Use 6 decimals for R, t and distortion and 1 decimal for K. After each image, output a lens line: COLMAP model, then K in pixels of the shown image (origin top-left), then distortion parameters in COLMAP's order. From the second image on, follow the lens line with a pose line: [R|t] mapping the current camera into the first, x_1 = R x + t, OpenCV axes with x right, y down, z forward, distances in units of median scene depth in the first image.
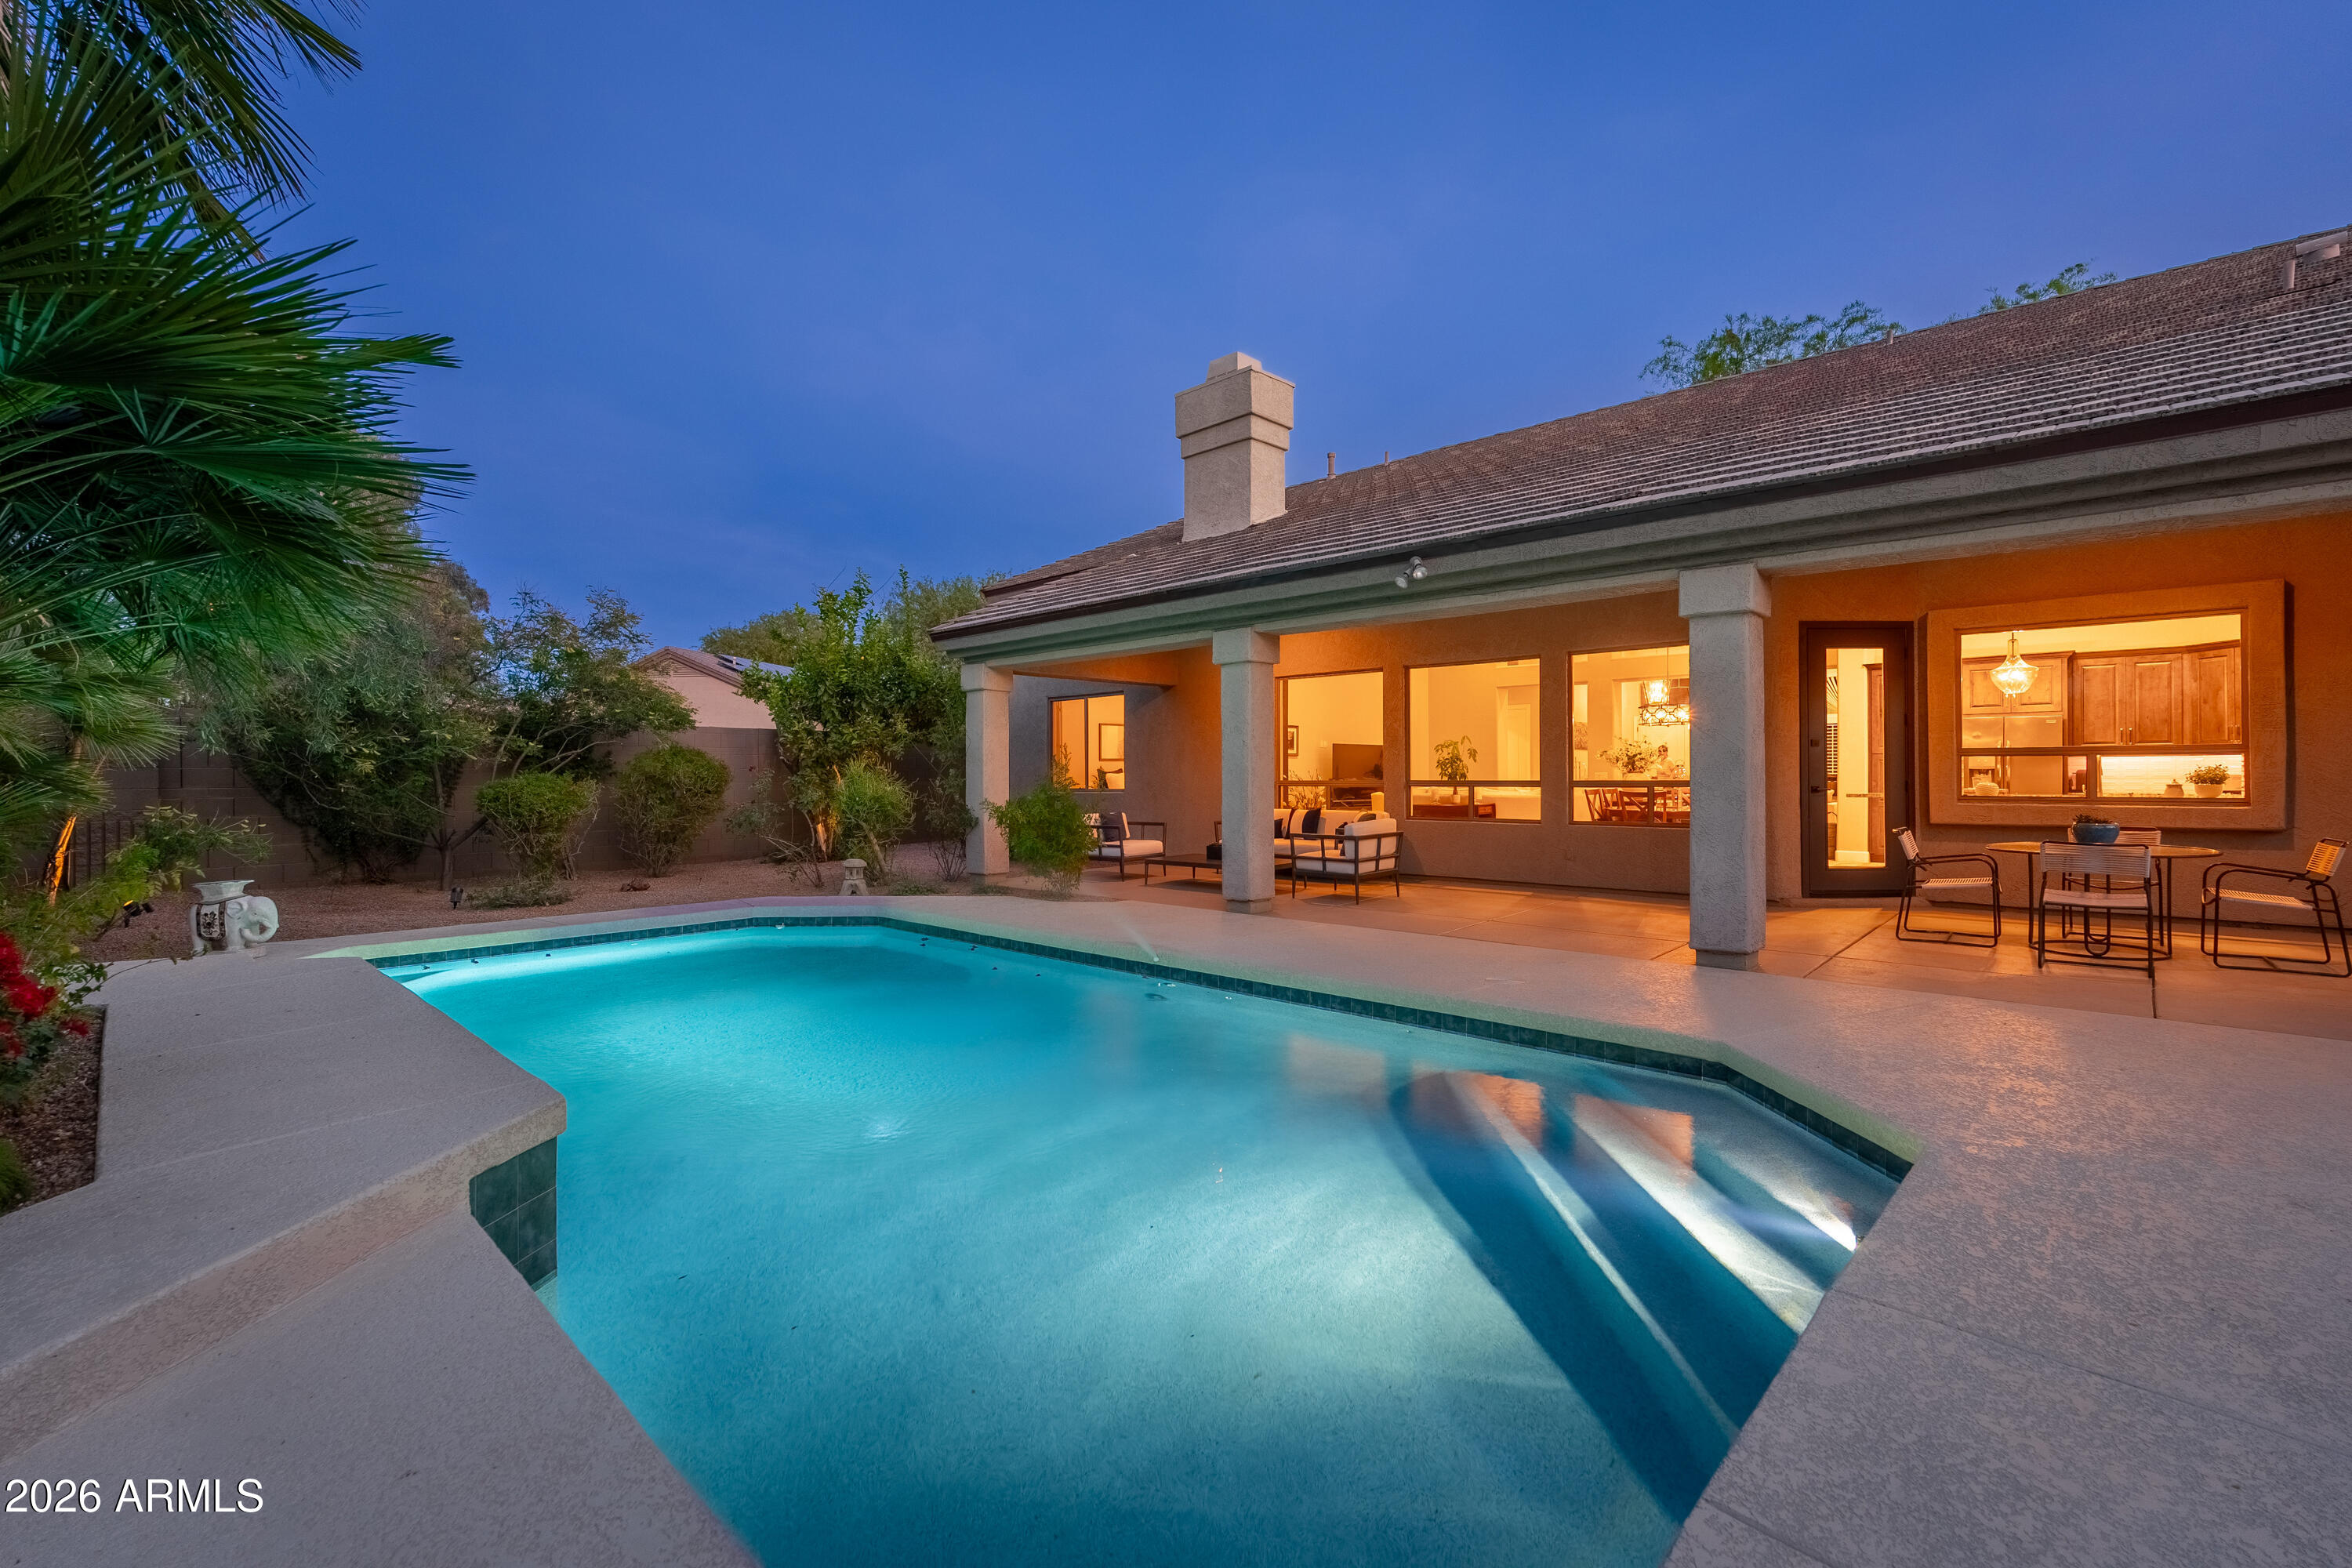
lens RADIAL K [[1058.7, 0, 1164.1], [0, 1058.7, 783.5], [0, 0, 1]] dist [-0.002358, -0.000519]
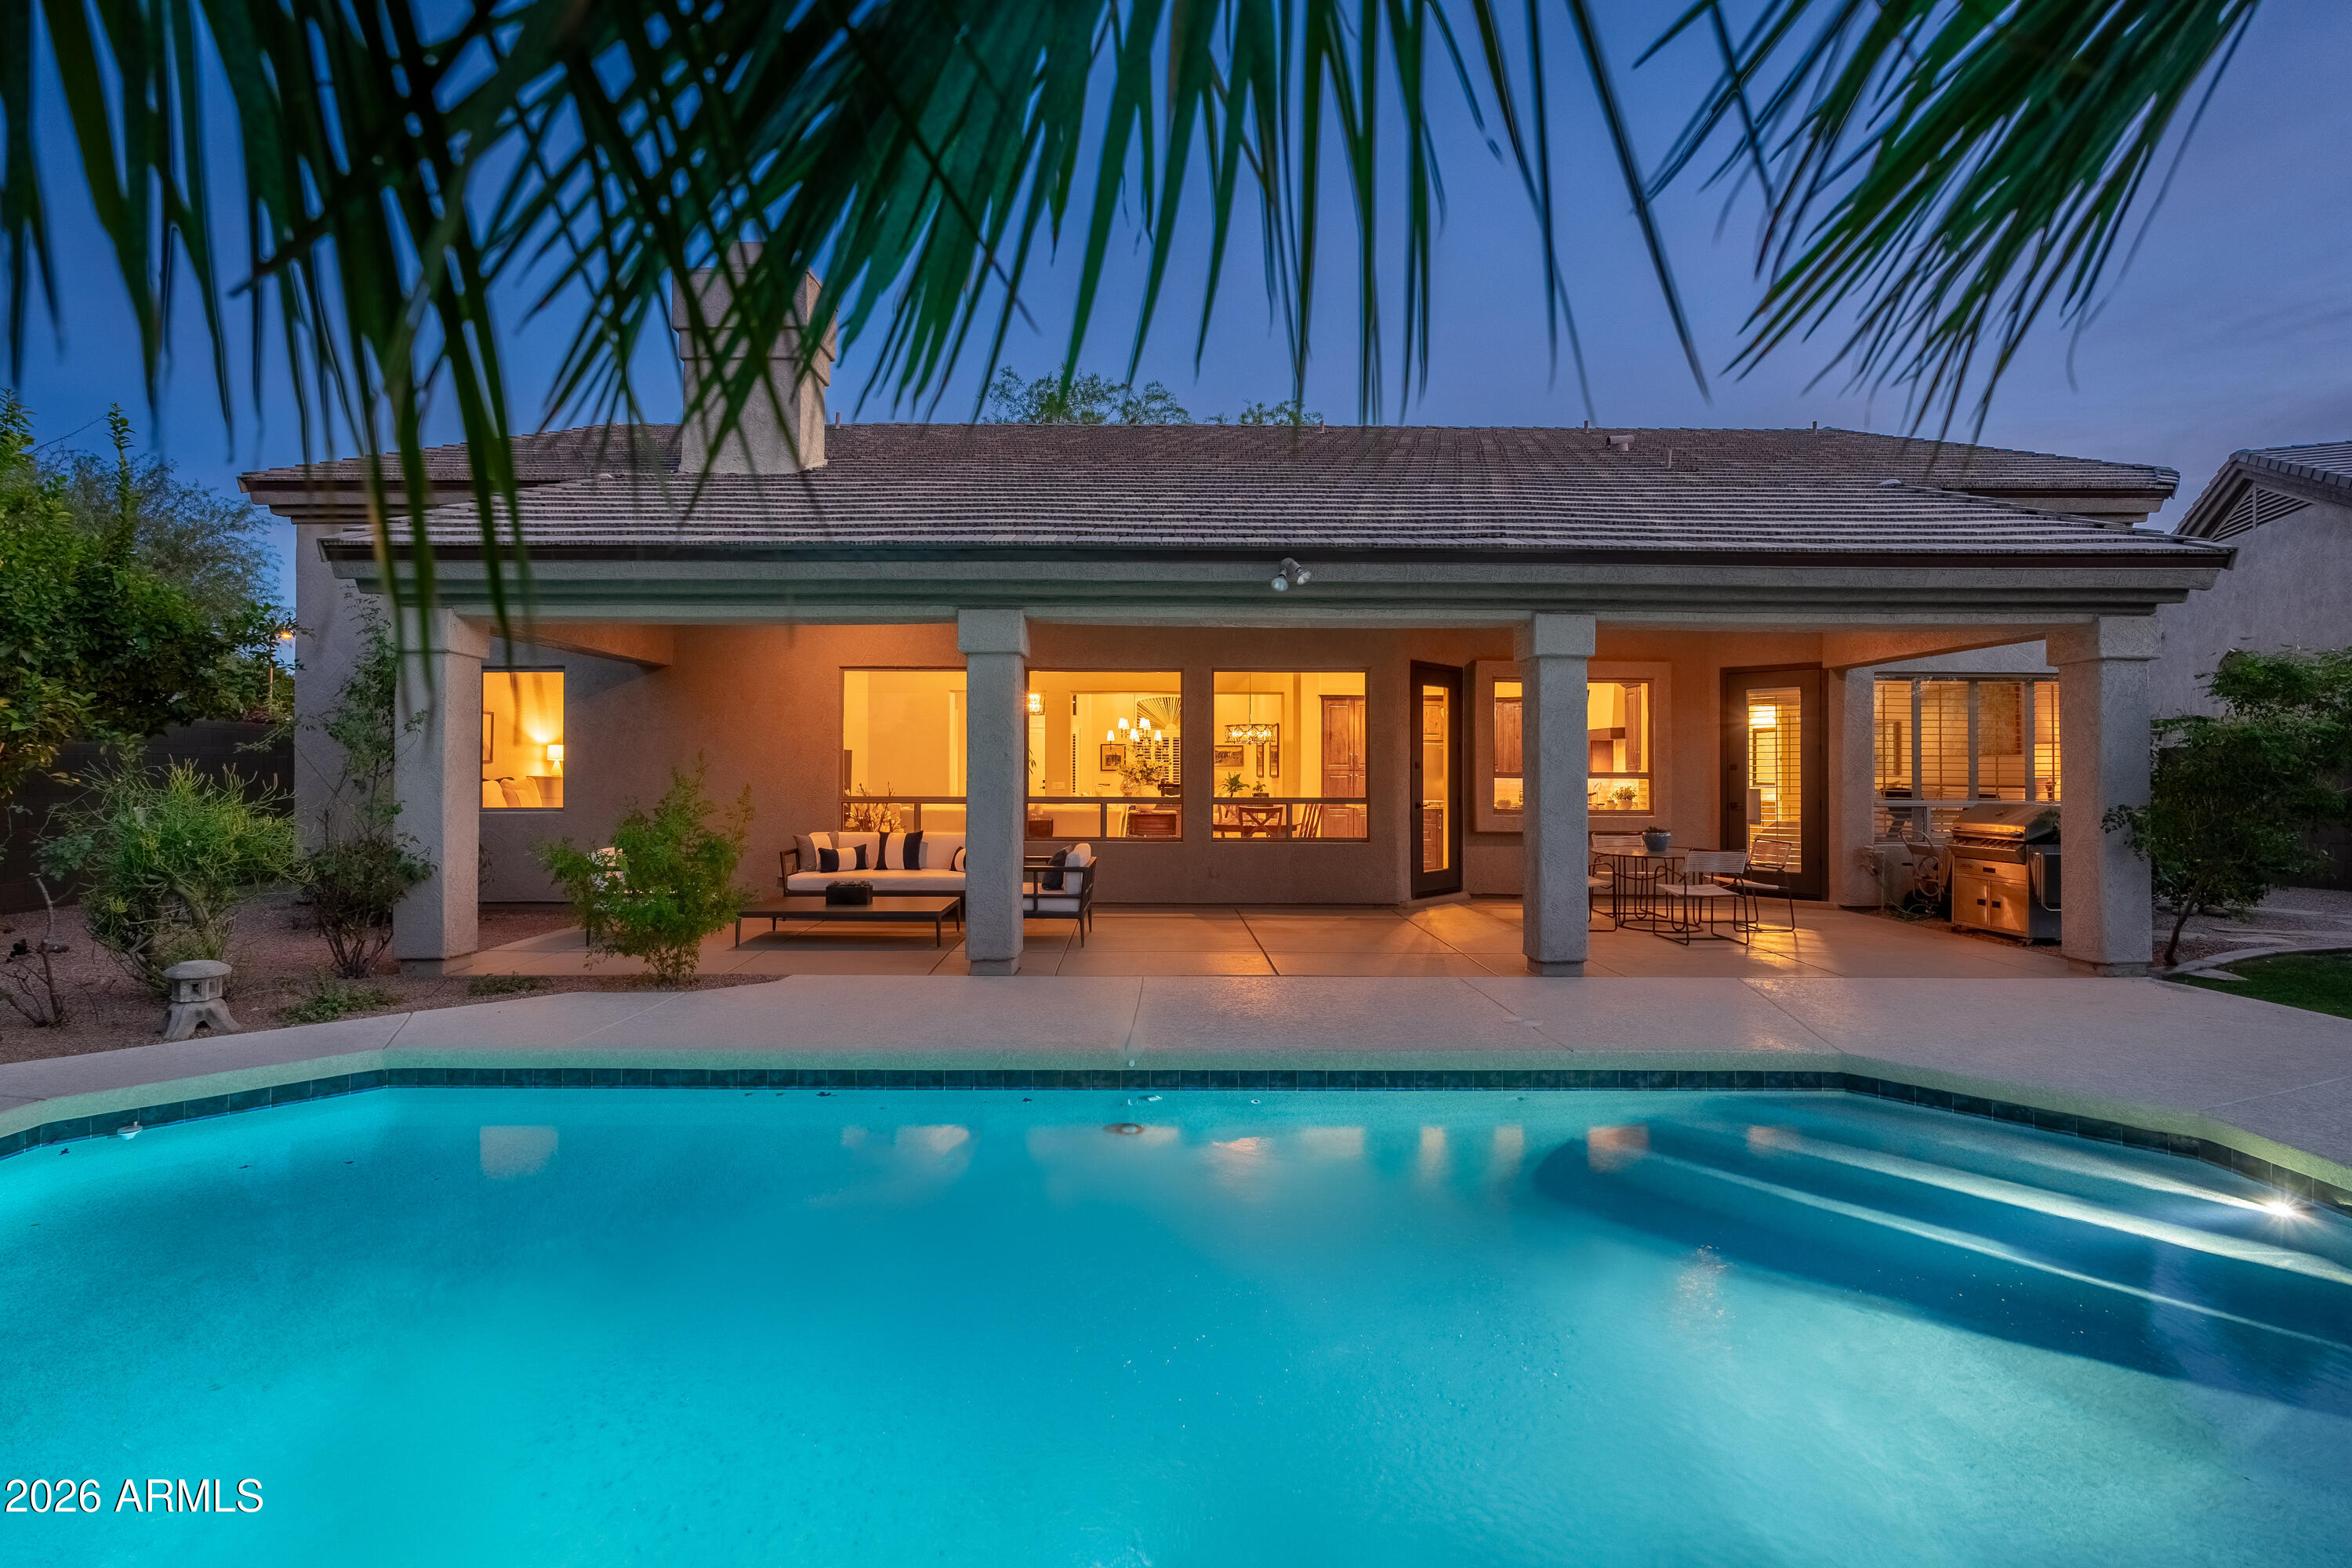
lens RADIAL K [[1058.7, 0, 1168.2], [0, 1058.7, 766.4], [0, 0, 1]] dist [-0.002358, -0.000519]
pose [[0.703226, 0.012989, 0.710848, -0.372626], [-0.002466, 0.999872, -0.015830, -0.018215], [-0.710962, 0.009379, 0.703168, 0.349670]]
